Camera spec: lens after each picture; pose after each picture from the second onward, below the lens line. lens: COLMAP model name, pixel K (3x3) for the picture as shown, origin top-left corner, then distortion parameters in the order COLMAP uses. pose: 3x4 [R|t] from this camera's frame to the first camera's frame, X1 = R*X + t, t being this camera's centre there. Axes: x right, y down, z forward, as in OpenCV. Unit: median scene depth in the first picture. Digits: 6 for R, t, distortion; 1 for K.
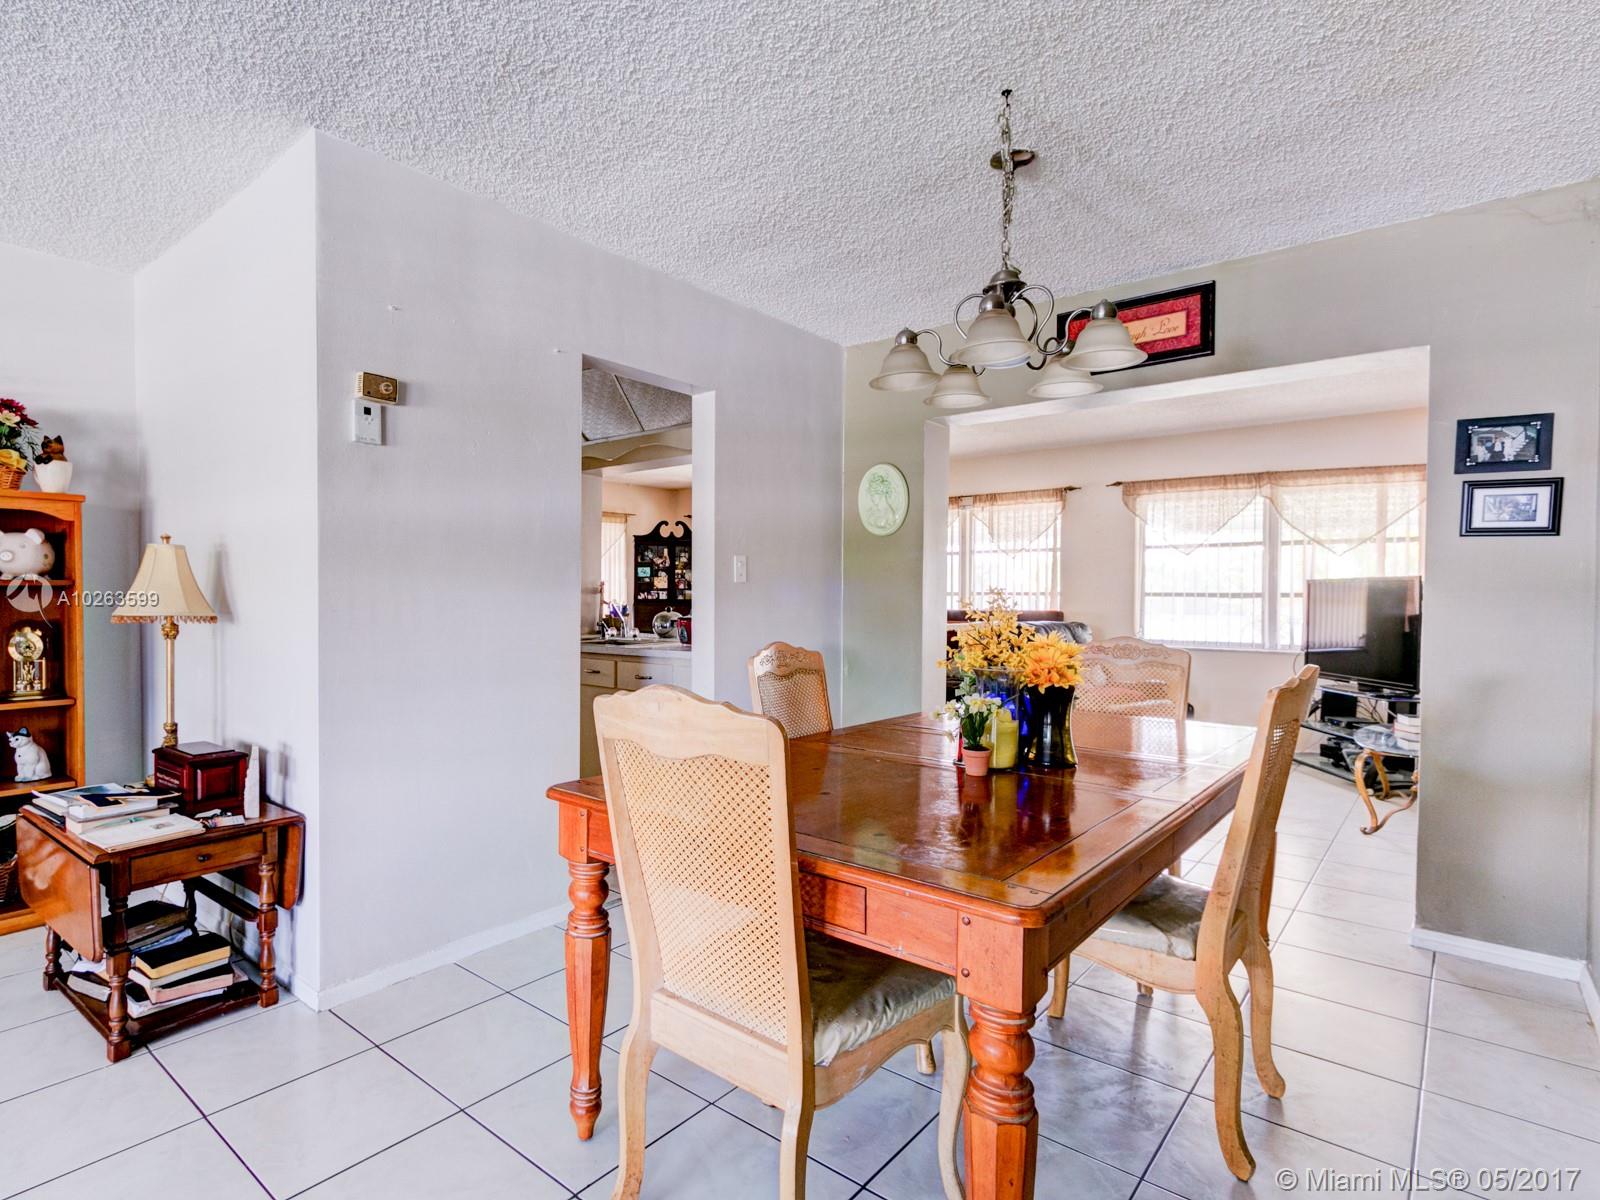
lens RADIAL K [[830.3, 0, 737.8], [0, 830.3, 612.6], [0, 0, 1]] dist [0.012976, -0.005177]
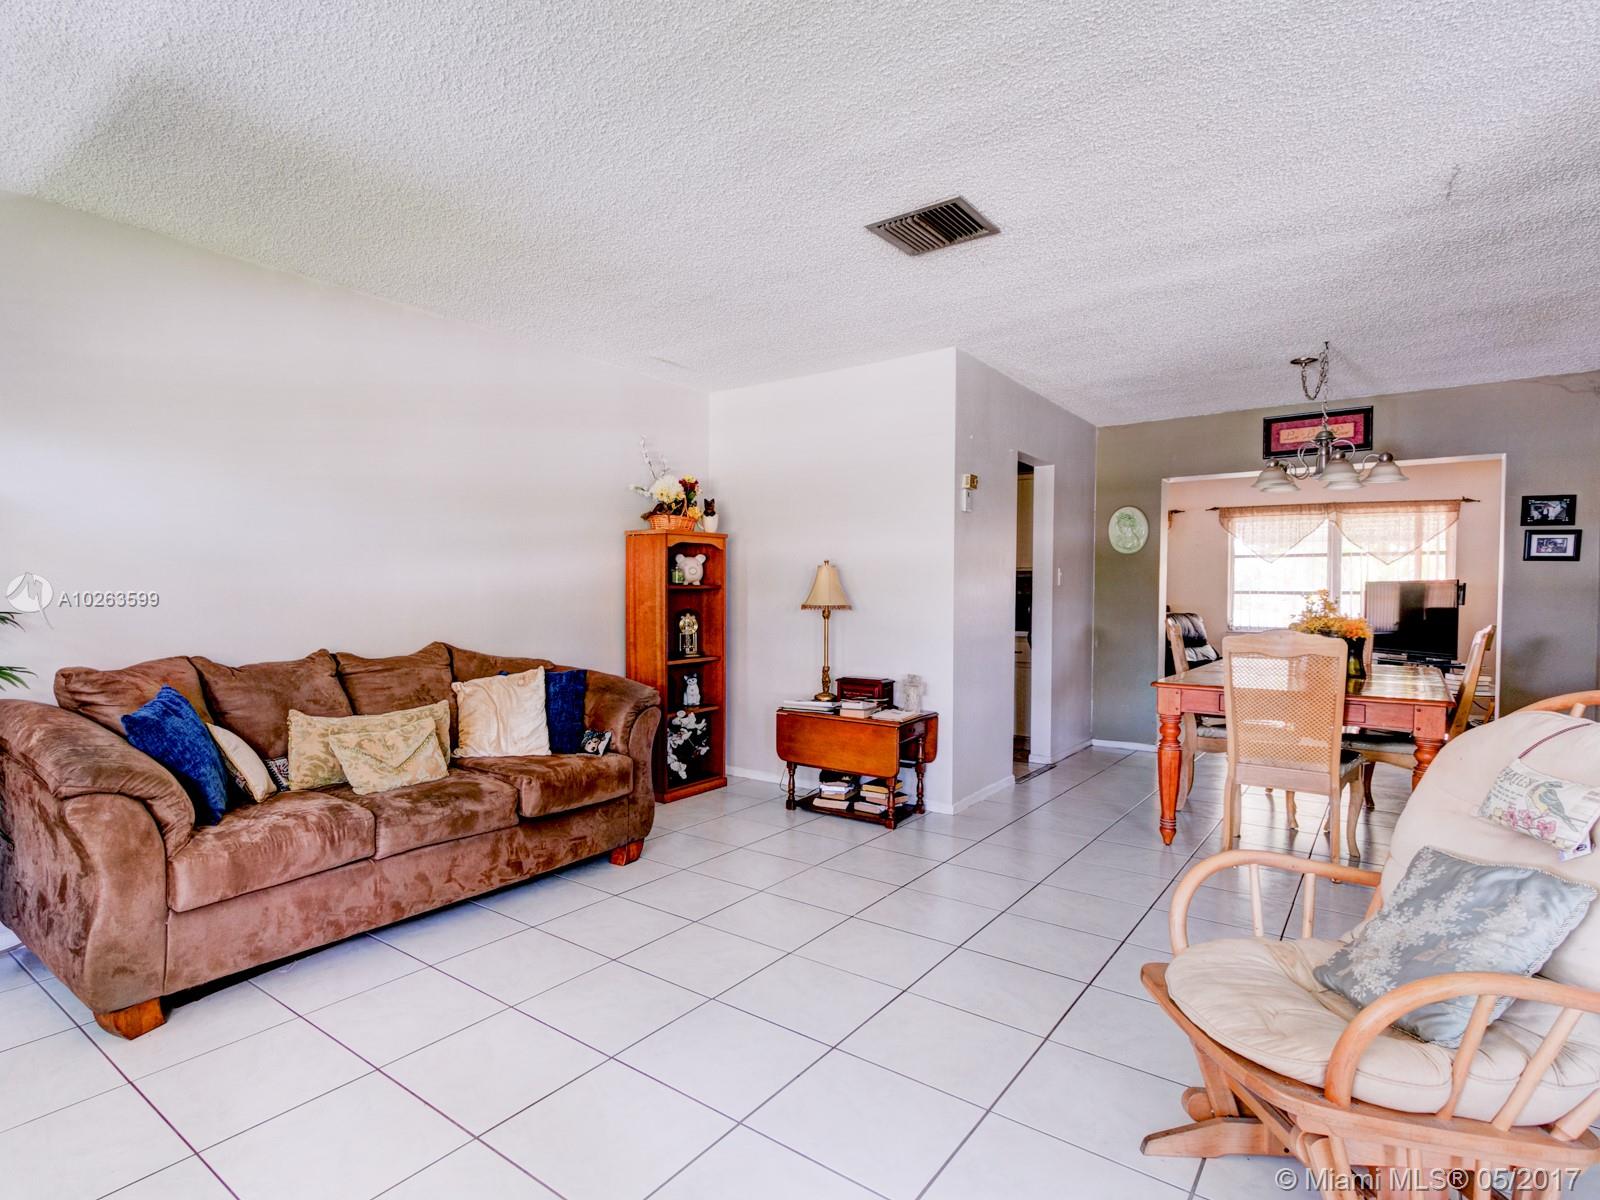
lens RADIAL K [[830.3, 0, 740.6], [0, 830.3, 614.0], [0, 0, 1]] dist [0.012976, -0.005177]
pose [[0.998815, -0.002951, 0.048580, -0.781689], [0.002748, 0.999987, 0.004240, 0.010275], [-0.048592, -0.004101, 0.998810, -0.618482]]
